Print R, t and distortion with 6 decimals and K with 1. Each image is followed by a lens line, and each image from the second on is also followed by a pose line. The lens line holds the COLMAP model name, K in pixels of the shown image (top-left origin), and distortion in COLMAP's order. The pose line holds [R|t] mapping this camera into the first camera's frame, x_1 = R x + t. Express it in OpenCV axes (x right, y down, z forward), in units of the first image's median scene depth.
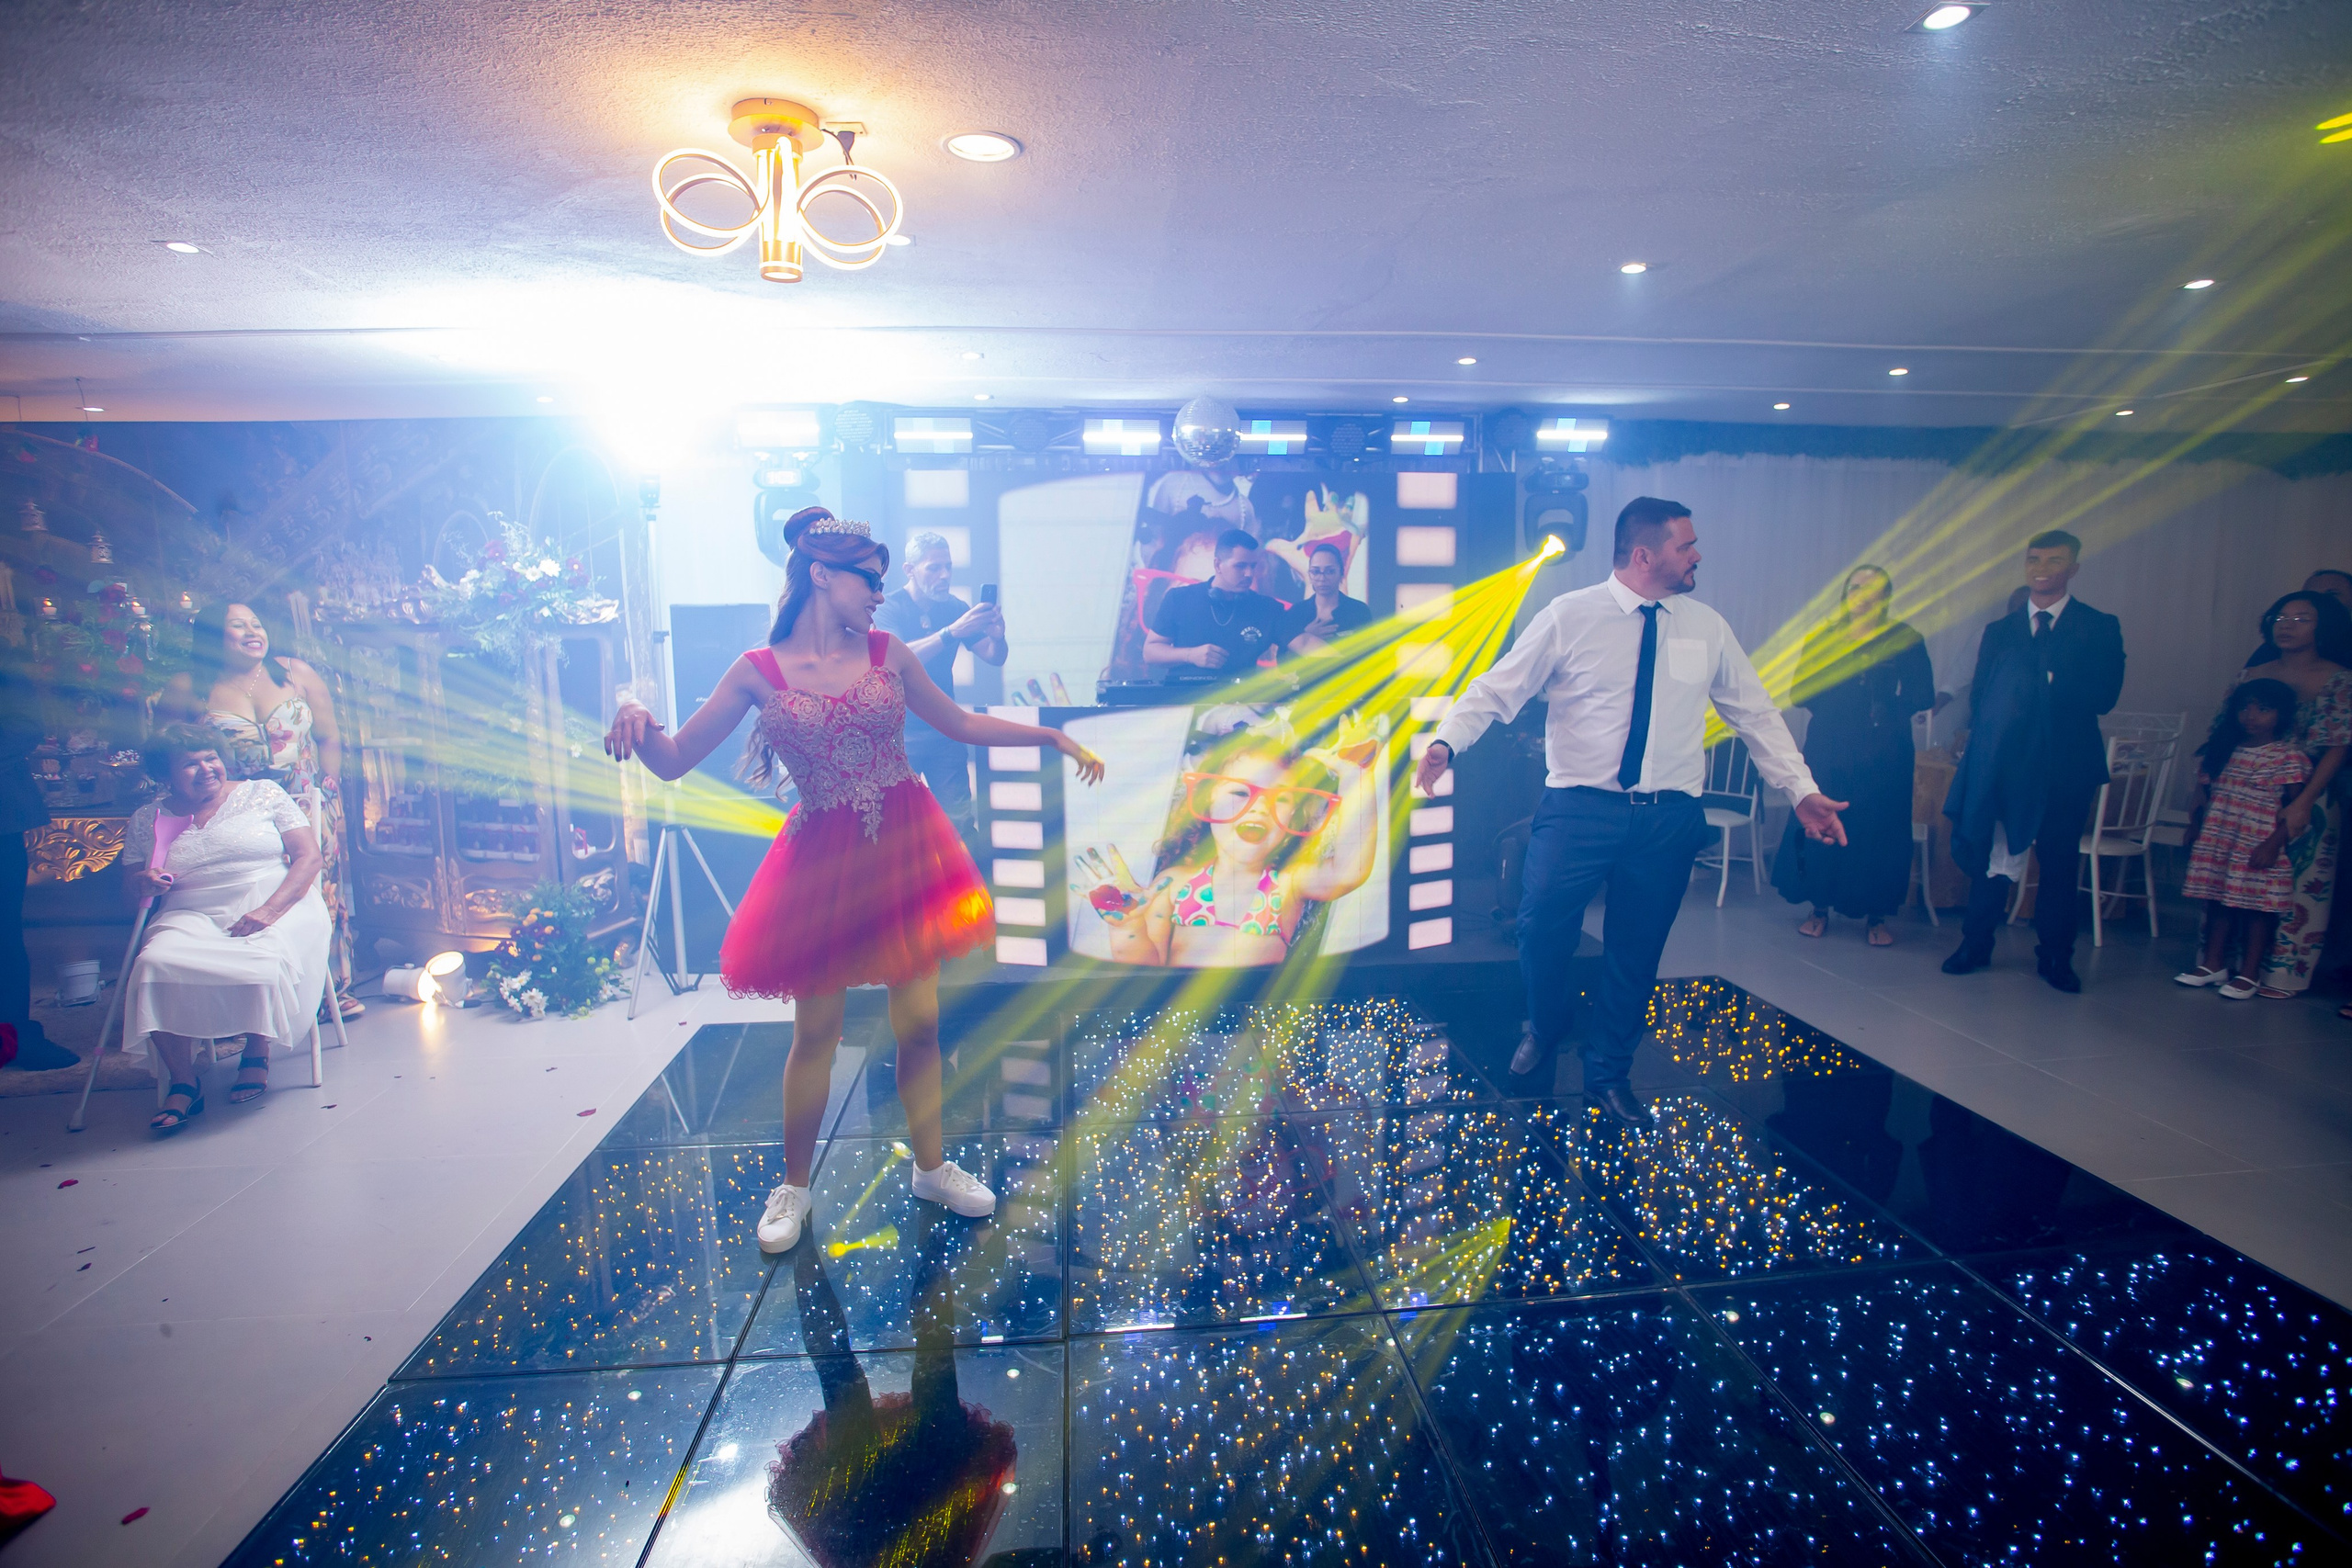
lens RADIAL K [[1140.9, 0, 1181.8], [0, 1140.9, 768.2], [0, 0, 1]] dist [-0.061697, 0.022368]
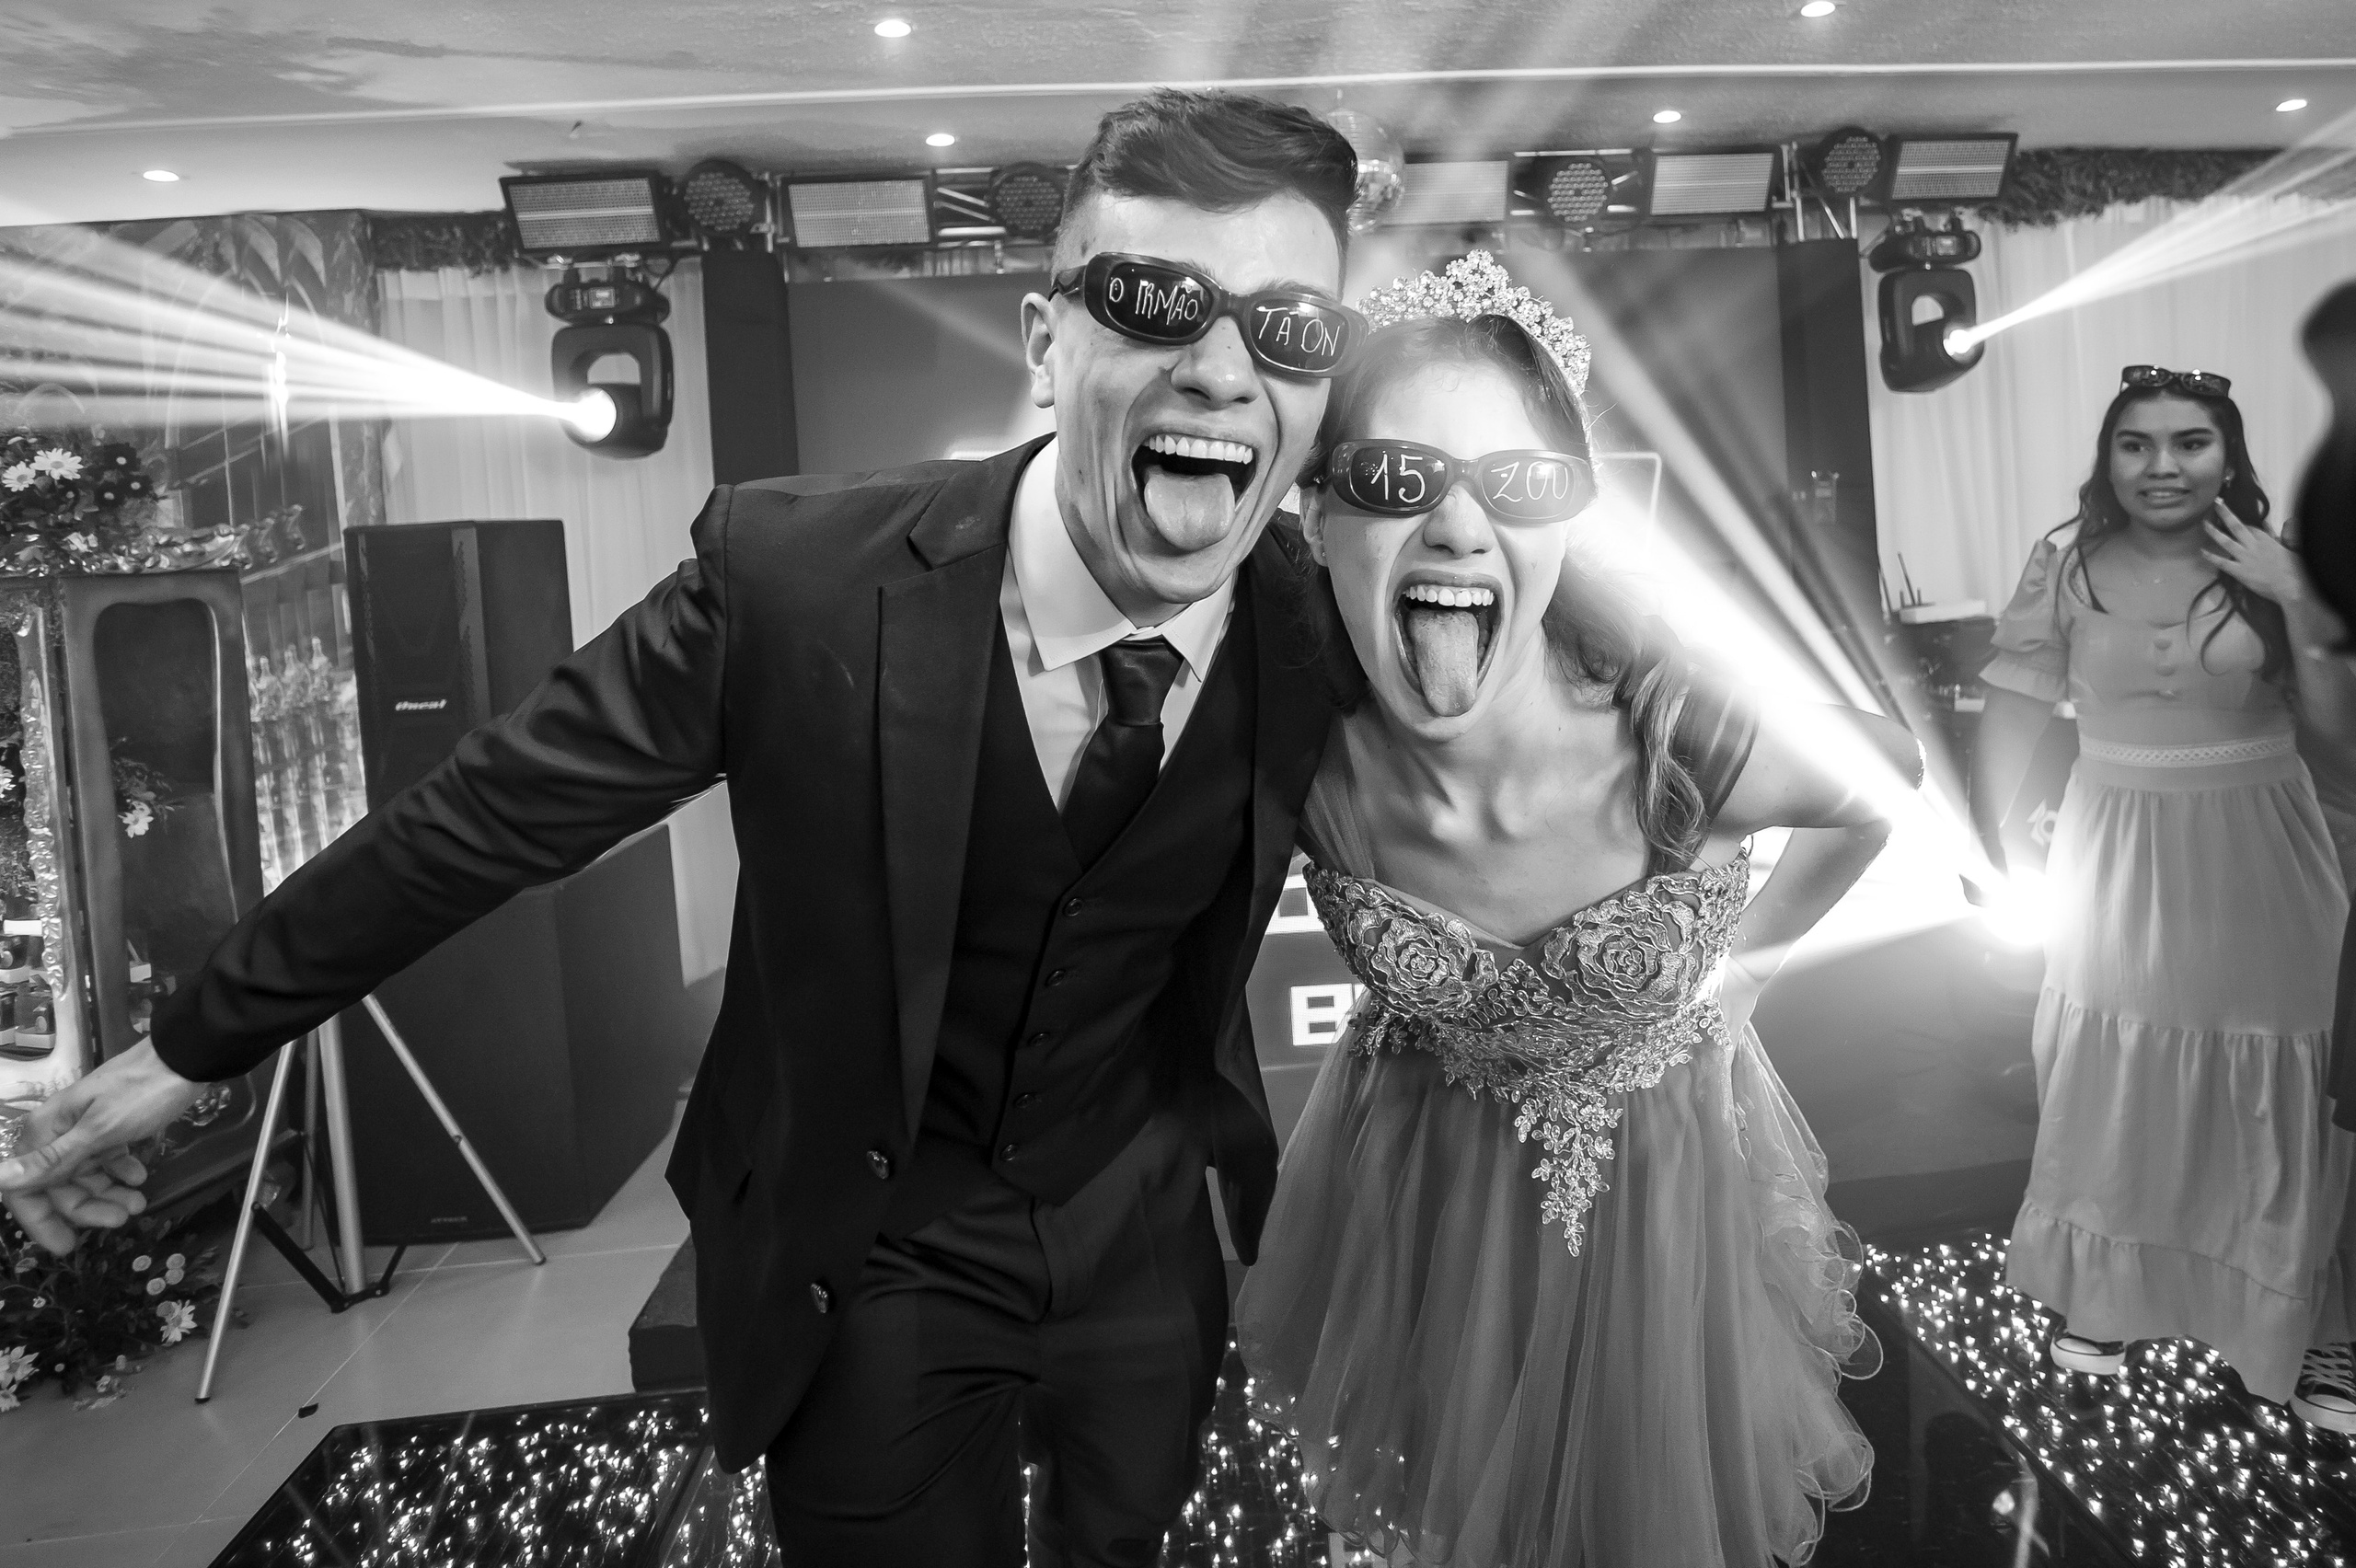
lens RADIAL K [[1415.4, 0, 1304.3], [0, 1415.4, 569.0], [0, 0, 1]] dist [-0.069680, 0.025677]
pose [[0.998593, -0.051178, 0.013875, -0.018098], [0.052302, 0.993733, -0.098793, -0.043000], [-0.008732, 0.099380, 0.995011, 0.392567]]
